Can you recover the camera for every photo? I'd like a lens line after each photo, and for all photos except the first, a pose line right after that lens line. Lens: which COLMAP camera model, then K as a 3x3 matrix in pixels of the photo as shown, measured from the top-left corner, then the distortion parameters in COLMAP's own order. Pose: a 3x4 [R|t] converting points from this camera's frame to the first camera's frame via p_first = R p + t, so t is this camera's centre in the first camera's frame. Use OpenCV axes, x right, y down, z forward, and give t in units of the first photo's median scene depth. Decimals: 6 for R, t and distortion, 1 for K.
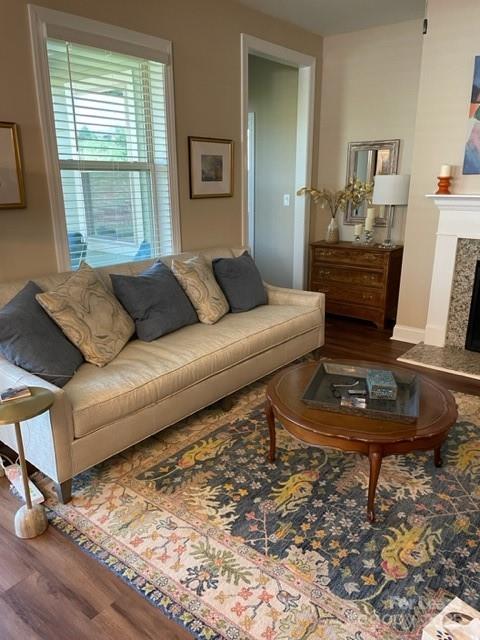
lens RADIAL K [[483.0, 0, 236.7], [0, 483.0, 320.5], [0, 0, 1]] dist [0.080947, -0.106378]
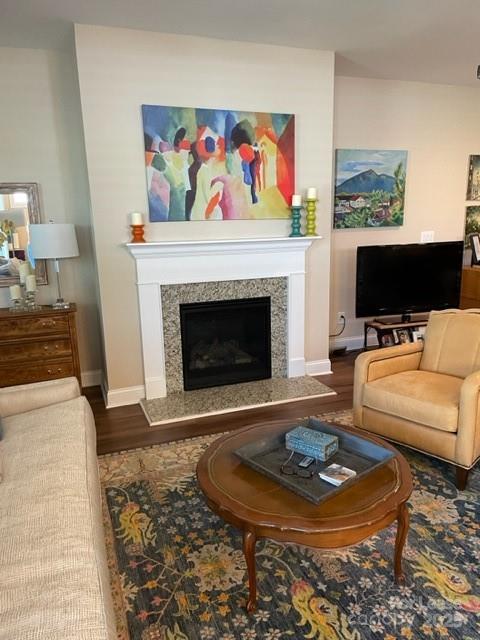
lens RADIAL K [[483.0, 0, 243.7], [0, 483.0, 324.6], [0, 0, 1]] dist [0.080947, -0.106378]
pose [[0.493309, -0.195023, 0.847710, -0.312409], [0.269770, 0.960792, 0.064051, -0.110690], [-0.826965, 0.197090, 0.526578, 0.366895]]
